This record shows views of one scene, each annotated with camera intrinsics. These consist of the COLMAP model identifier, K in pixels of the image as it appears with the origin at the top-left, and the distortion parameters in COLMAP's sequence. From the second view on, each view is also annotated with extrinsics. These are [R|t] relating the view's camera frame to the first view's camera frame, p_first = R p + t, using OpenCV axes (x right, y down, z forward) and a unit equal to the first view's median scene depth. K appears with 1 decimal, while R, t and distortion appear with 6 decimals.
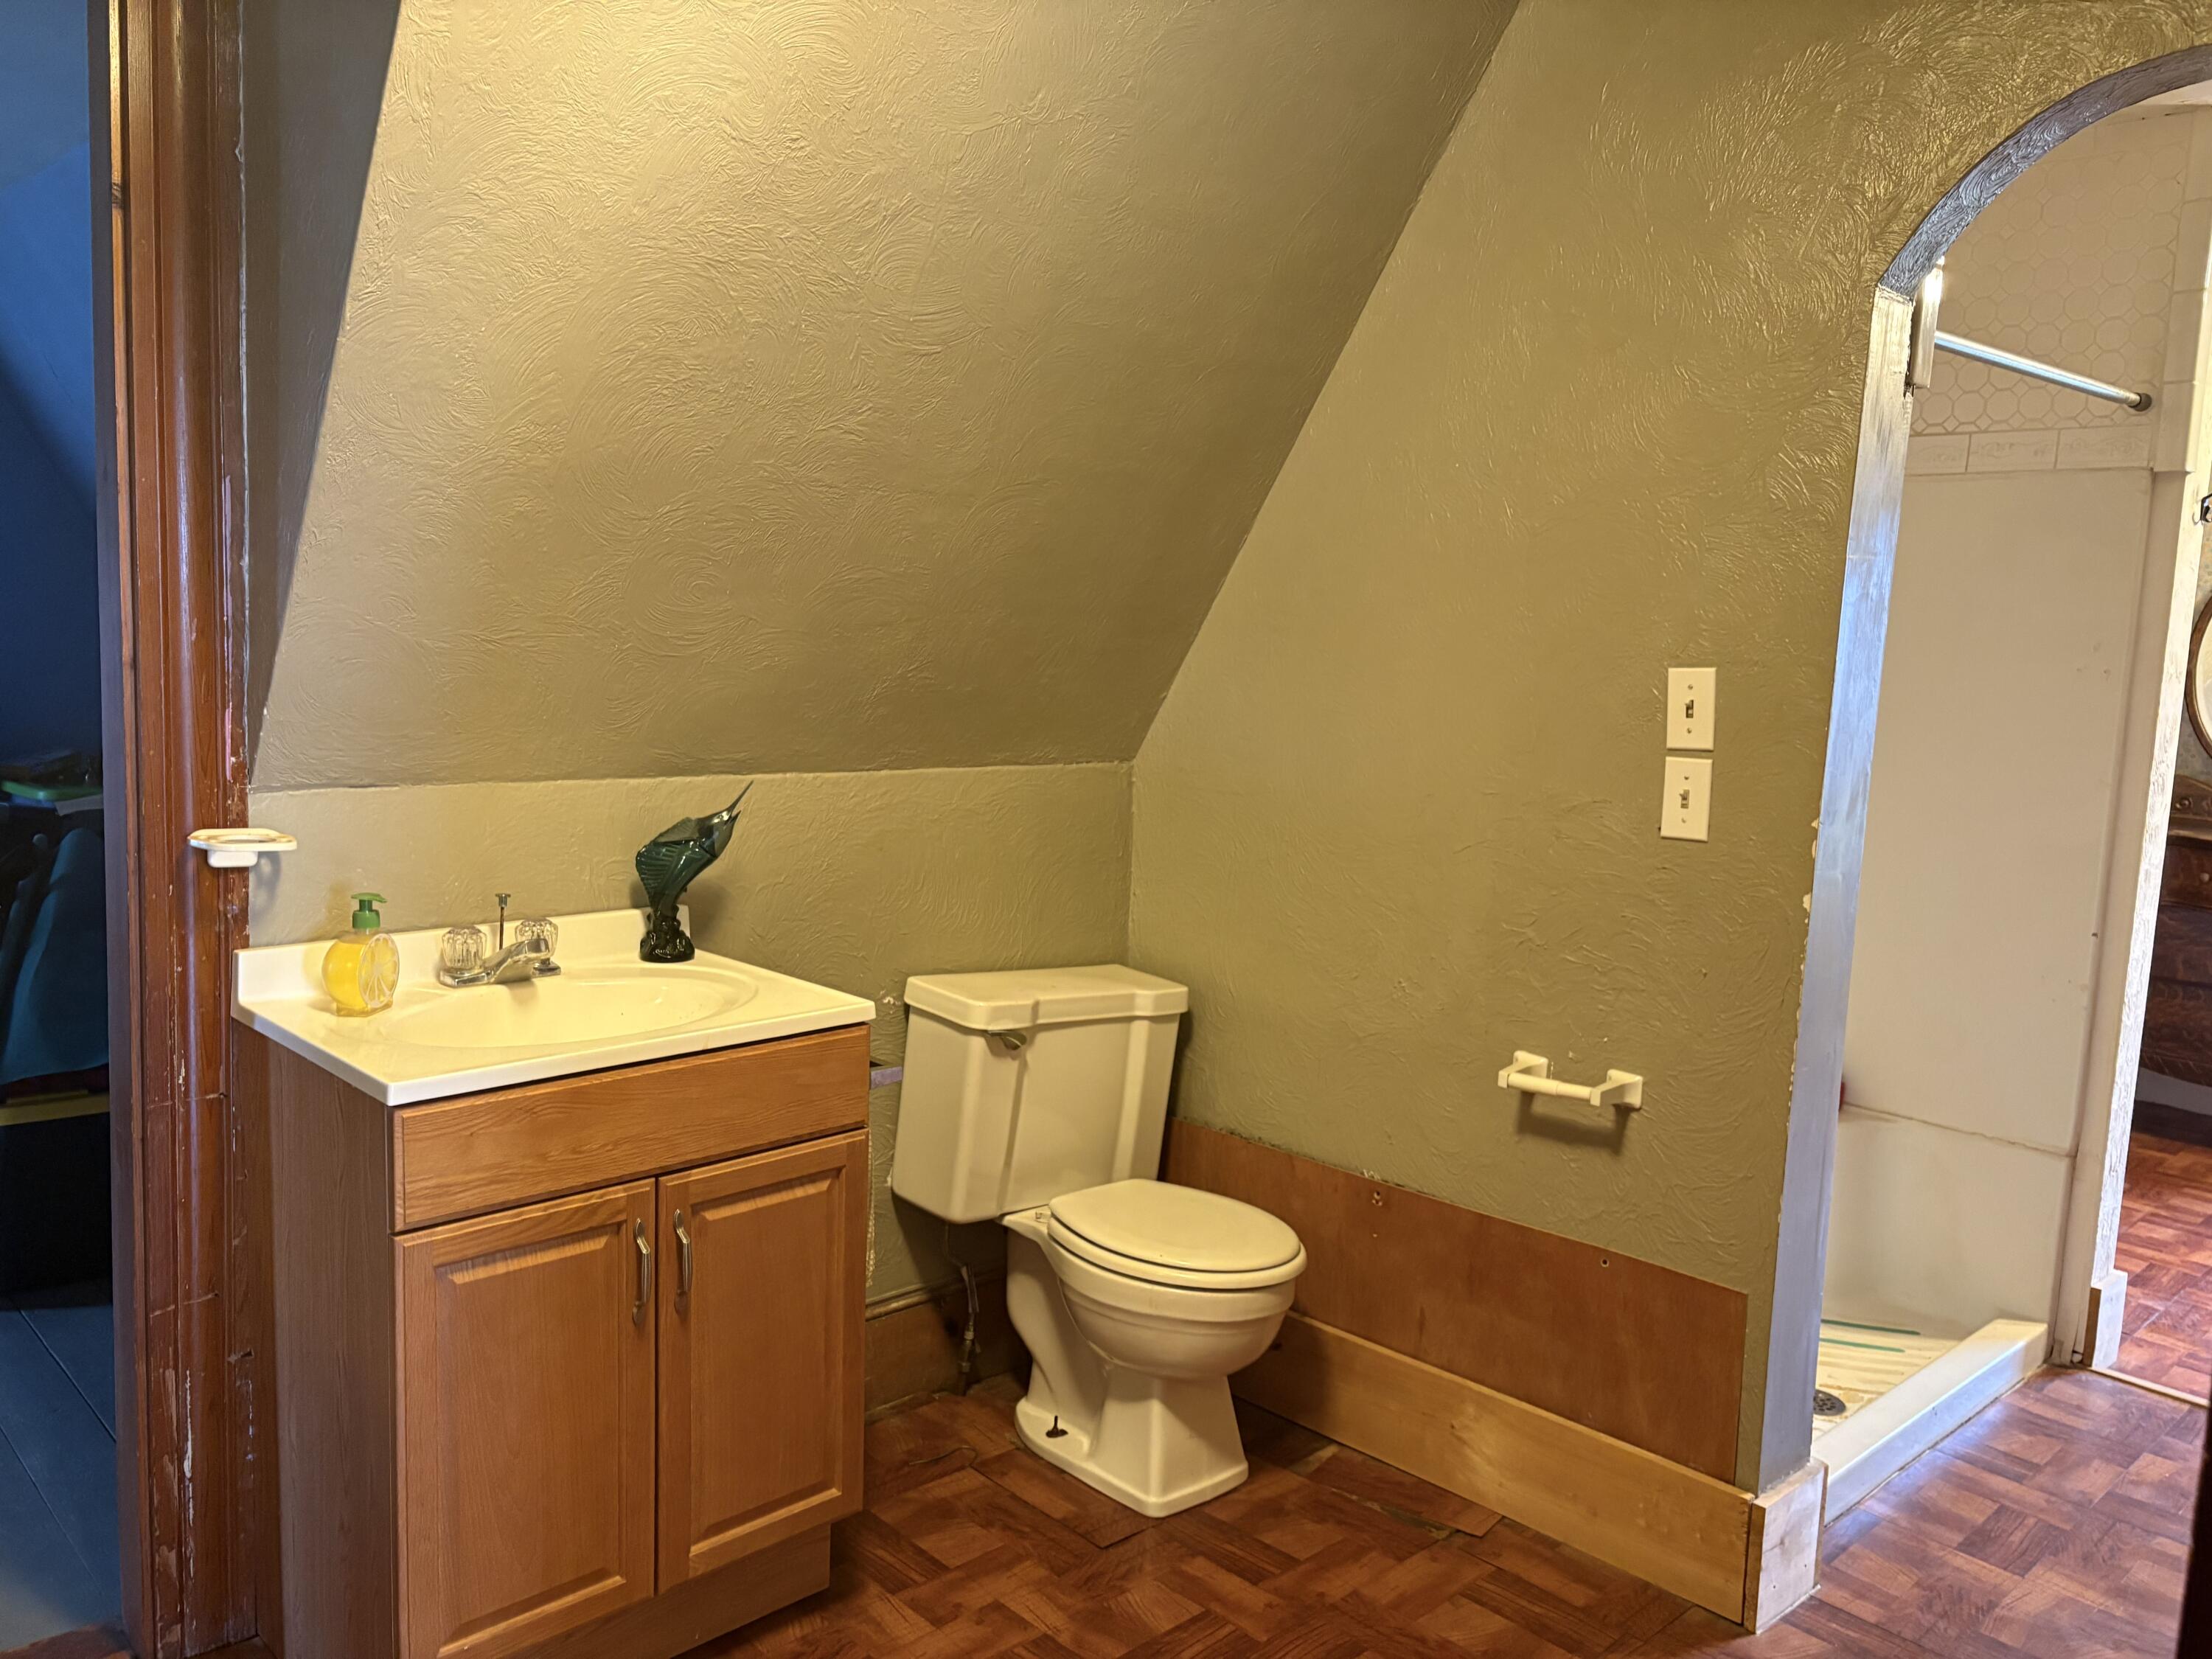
lens RADIAL K [[1710.8, 0, 1106.0], [0, 1710.8, 829.5], [0, 0, 1]] dist [-0.001809, 0.000582]
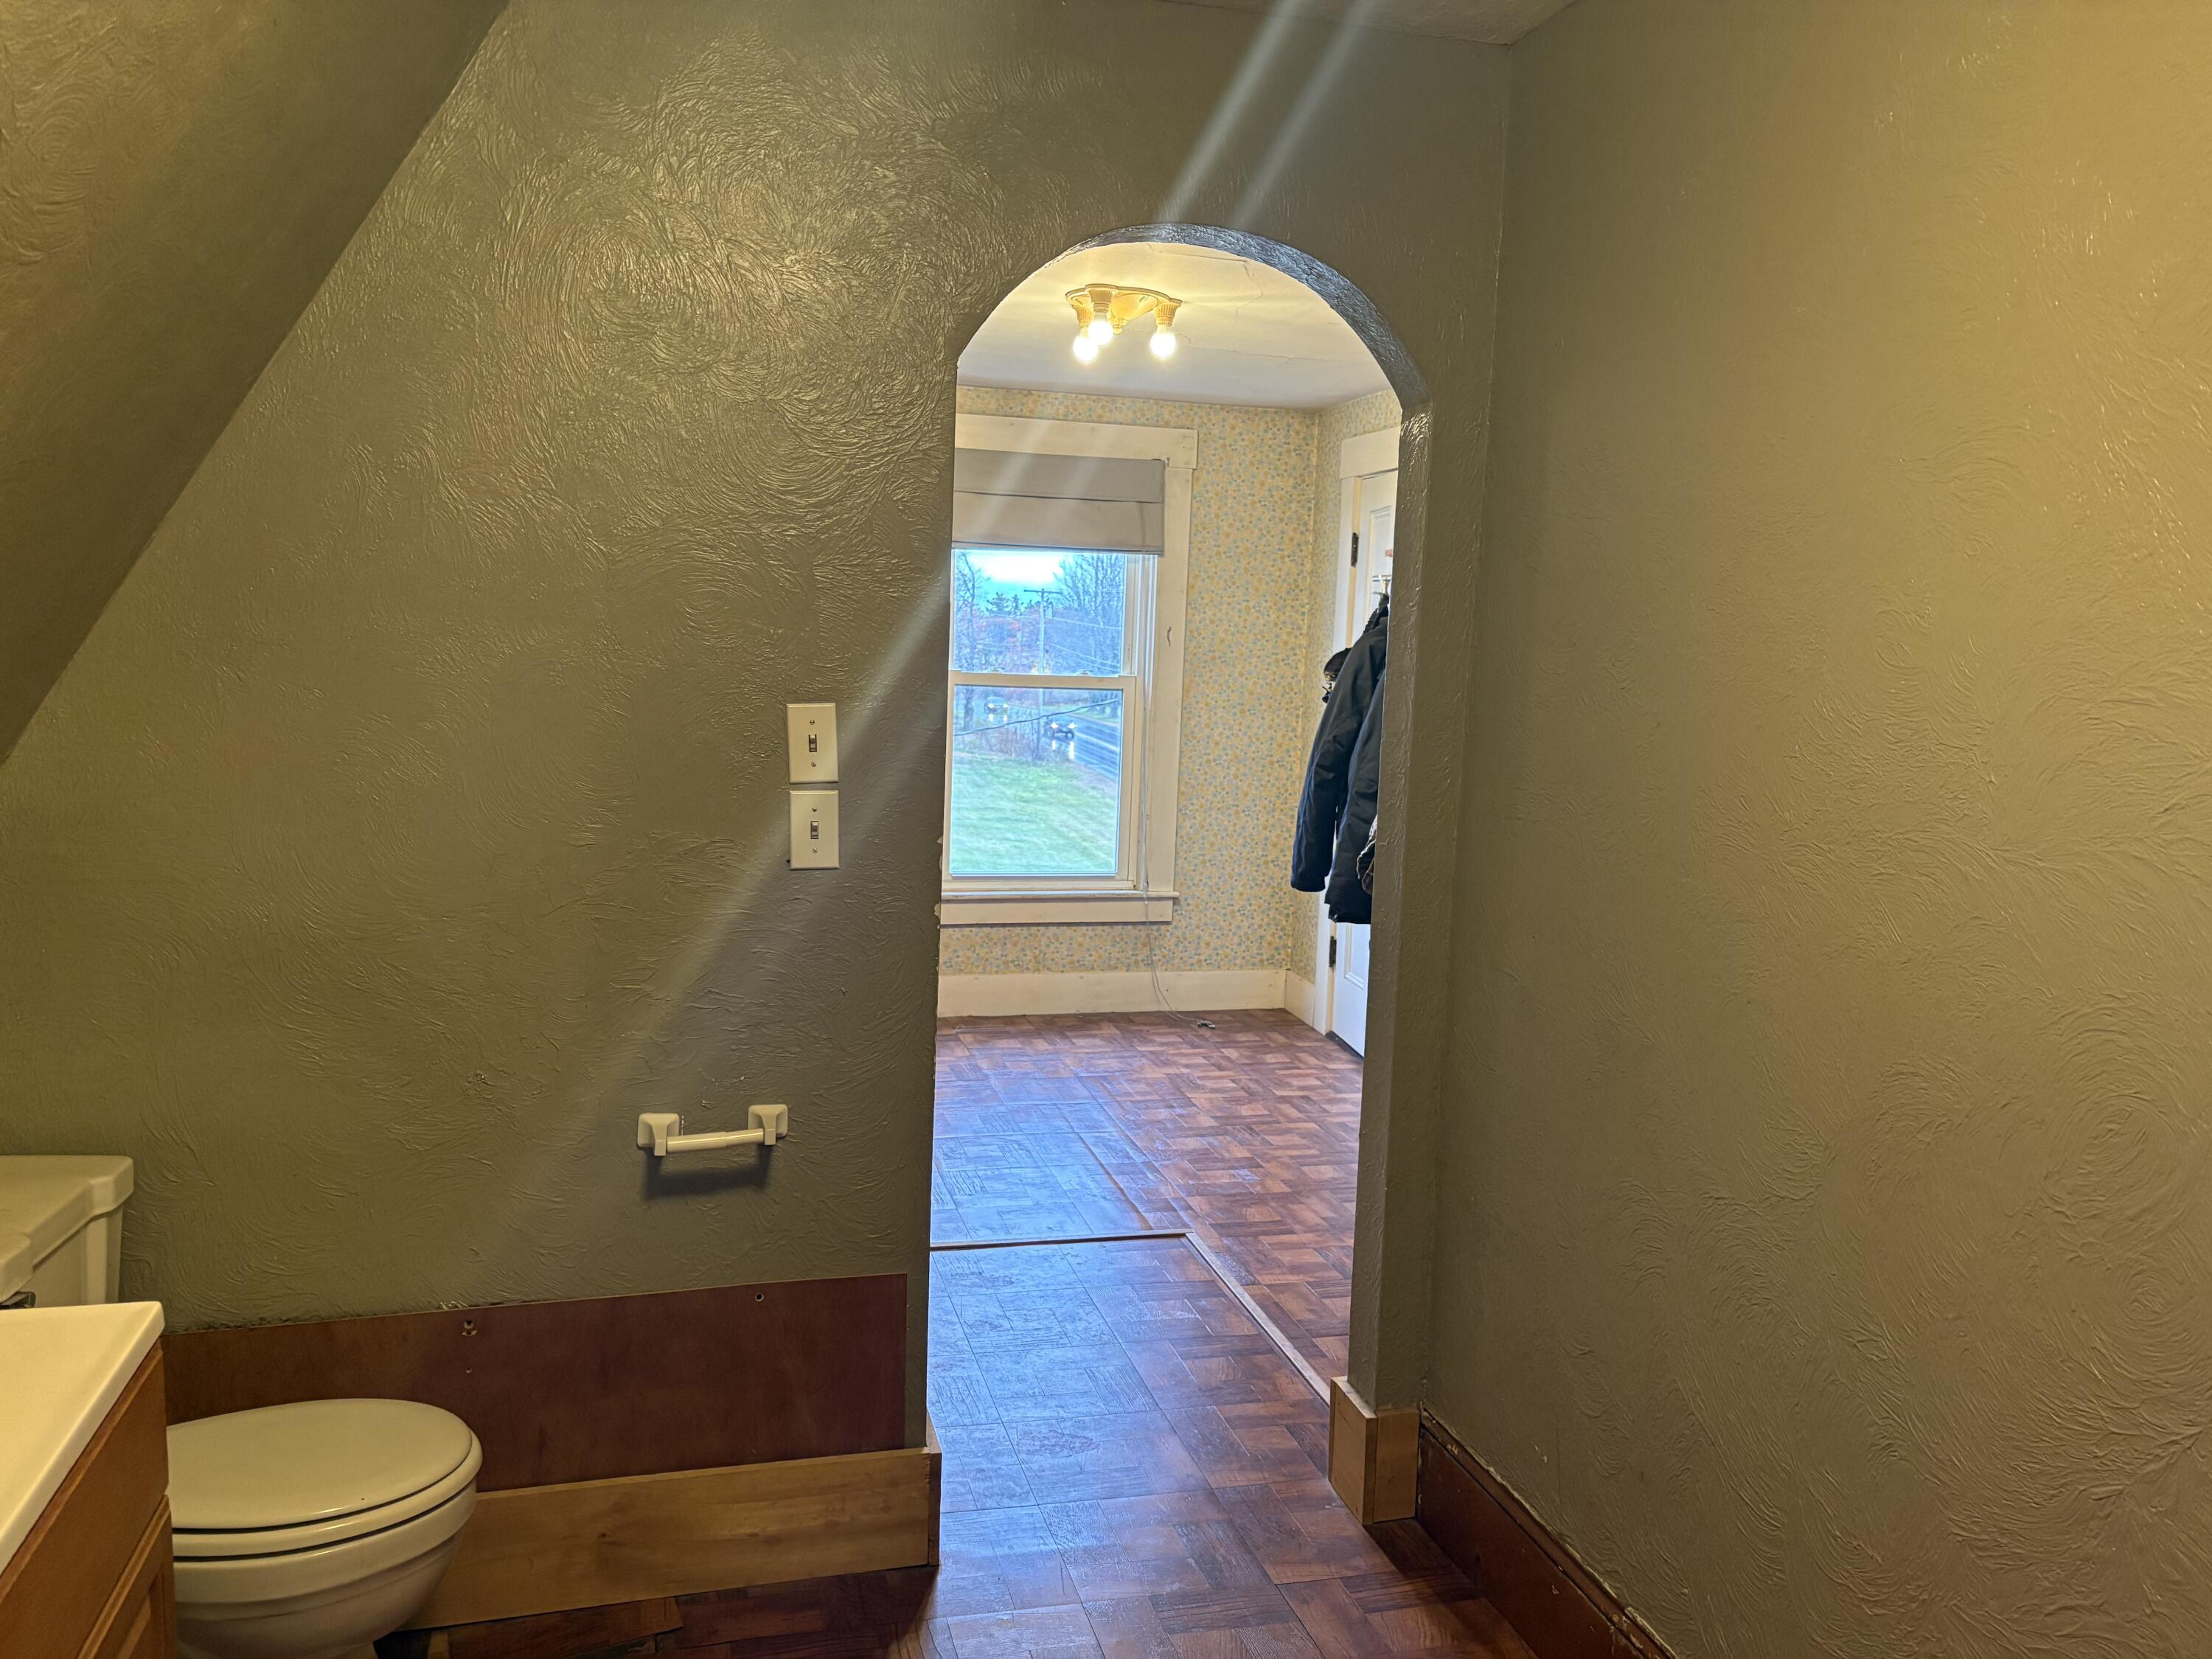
lens RADIAL K [[1710.8, 0, 1106.0], [0, 1710.8, 829.5], [0, 0, 1]] dist [-0.001809, 0.000582]
pose [[0.474532, -0.124521, 0.871386, -0.452224], [0.089784, 0.991628, 0.092810, -0.093252], [-0.875647, 0.034195, 0.481739, 0.332169]]
